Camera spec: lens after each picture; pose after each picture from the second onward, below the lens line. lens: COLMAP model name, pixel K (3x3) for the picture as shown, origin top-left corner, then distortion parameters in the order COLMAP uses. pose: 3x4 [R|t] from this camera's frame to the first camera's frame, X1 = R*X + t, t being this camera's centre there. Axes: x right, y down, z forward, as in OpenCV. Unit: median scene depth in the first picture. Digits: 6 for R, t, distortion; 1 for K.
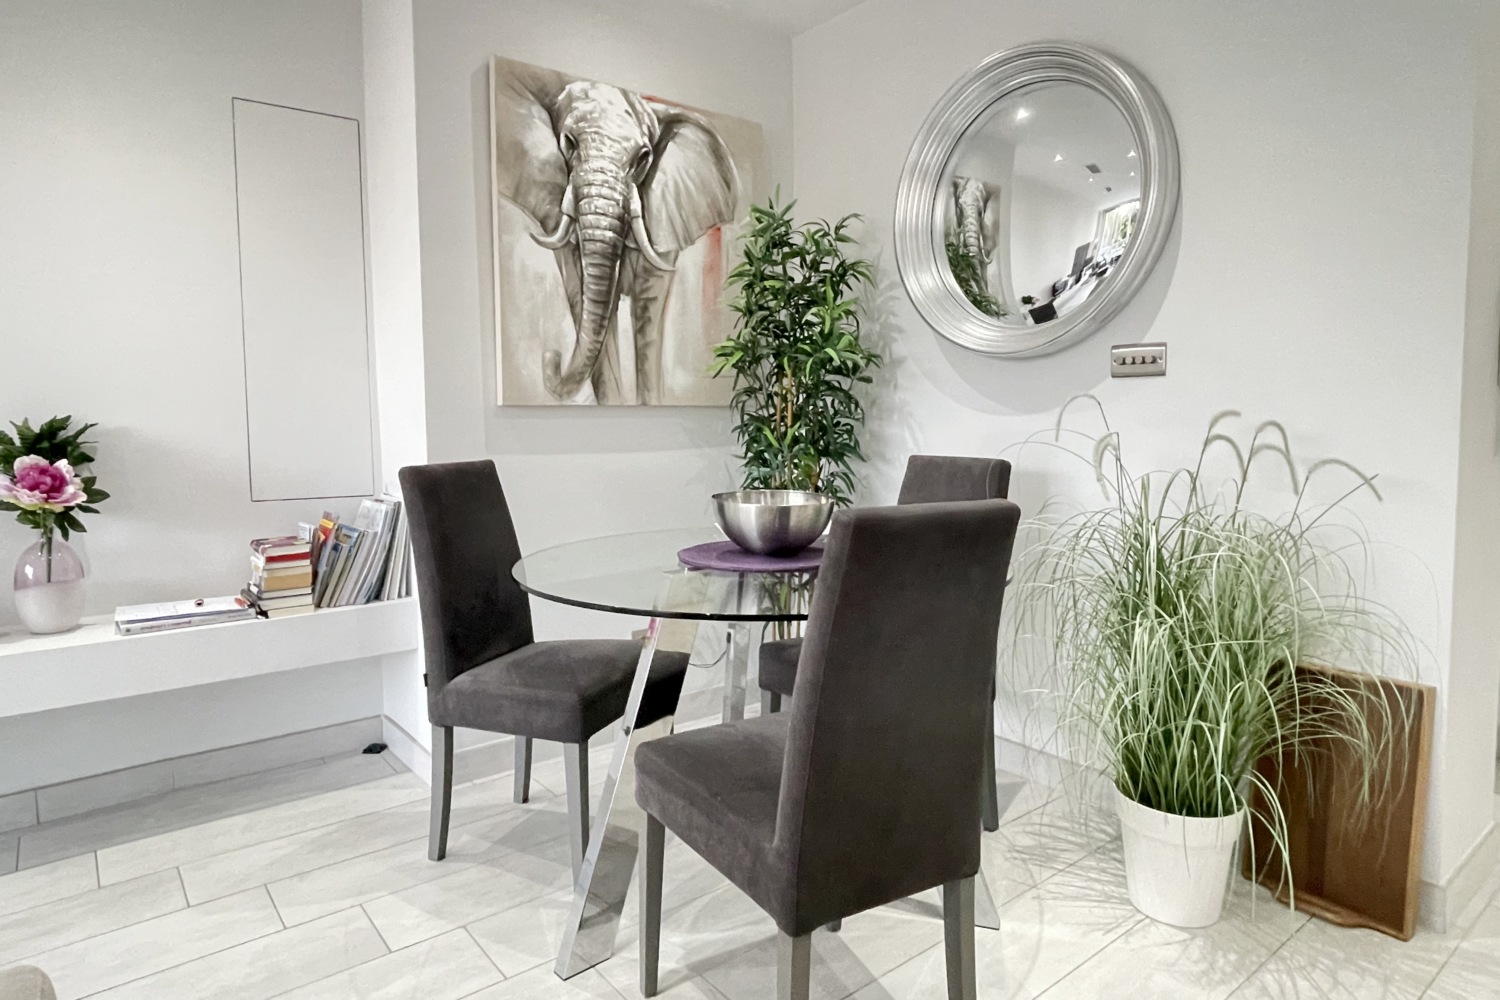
lens RADIAL K [[869.0, 0, 748.8], [0, 869.0, 490.2], [0, 0, 1]] dist [-0.017894, 0.010562]
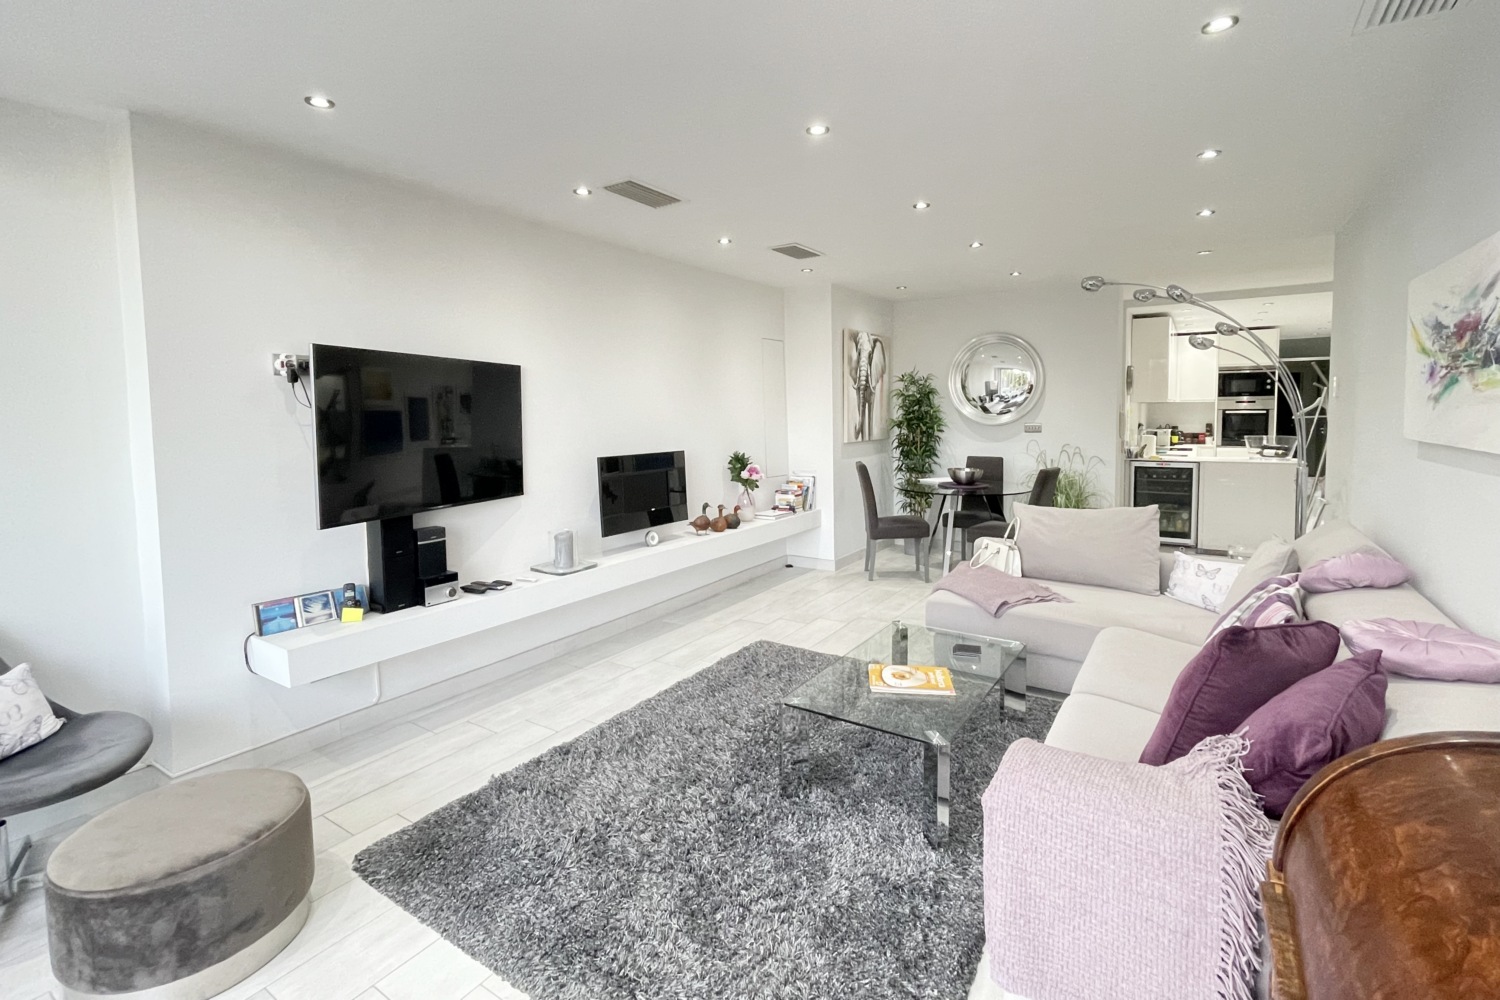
lens RADIAL K [[686.5, 0, 747.4], [0, 686.5, 472.2], [0, 0, 1]] dist [-0.002824, -0.000181]
pose [[0.956426, -0.031504, 0.290269, -1.225305], [0.033598, 0.999433, -0.002234, -0.002039], [-0.290034, 0.011889, 0.956942, -1.097001]]
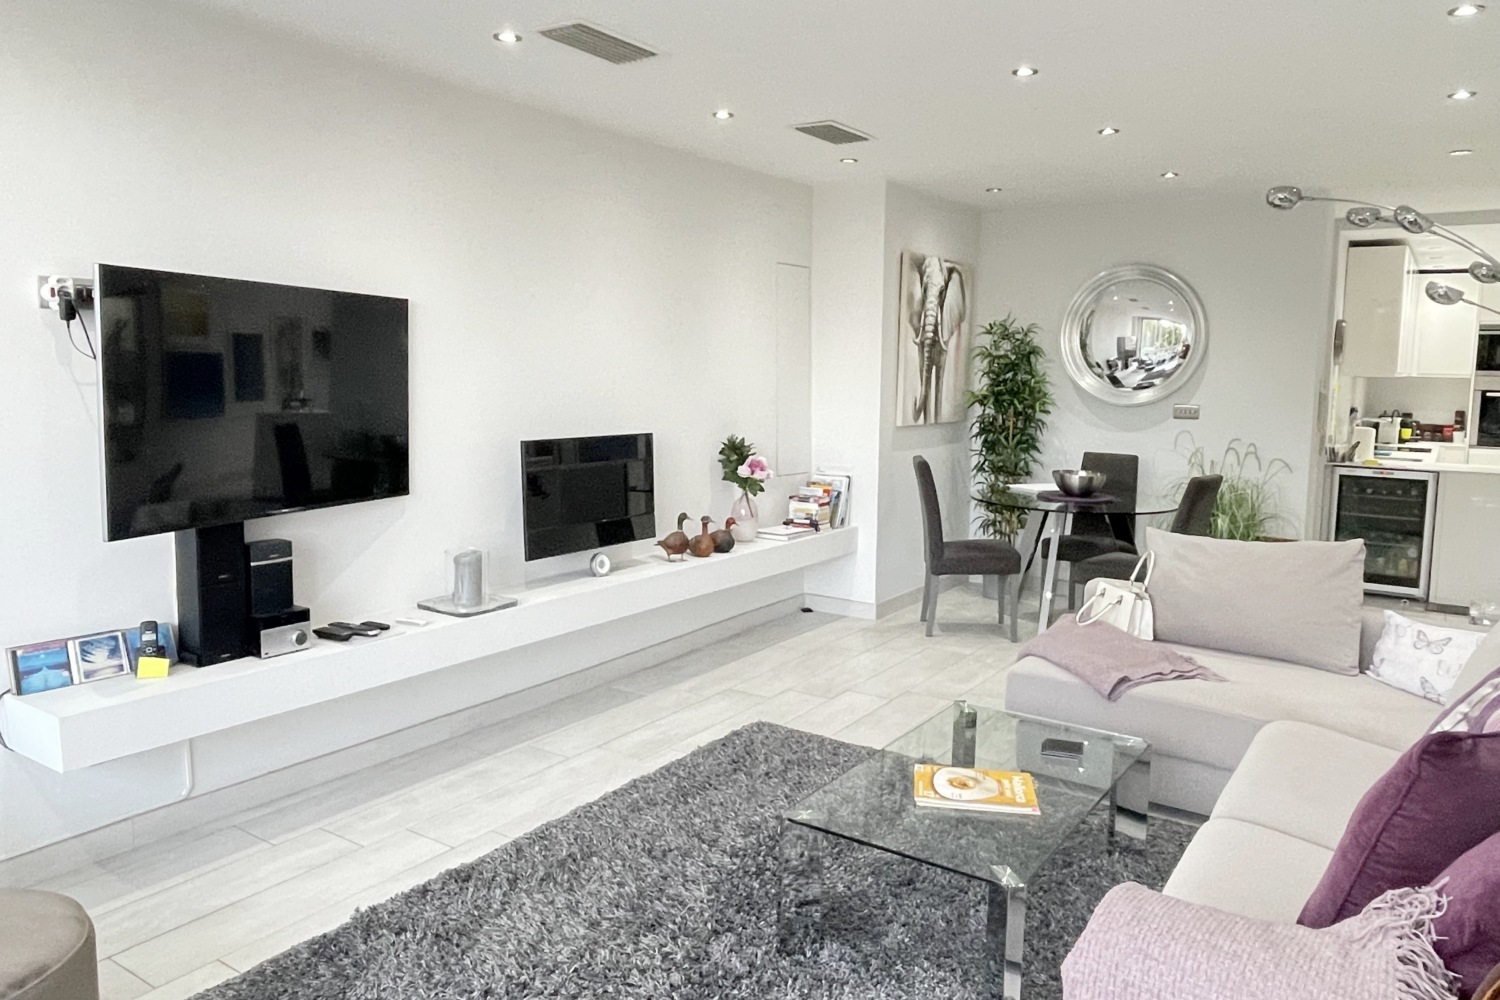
lens RADIAL K [[1062.7, 0, 747.4], [0, 1062.7, 497.2], [0, 0, 1]] dist [0.004696, -0.008745]
pose [[0.958306, -0.013039, 0.285445, -1.229510], [0.002587, 0.999313, 0.036964, -0.025295], [-0.285731, -0.034685, 0.957682, -1.143444]]
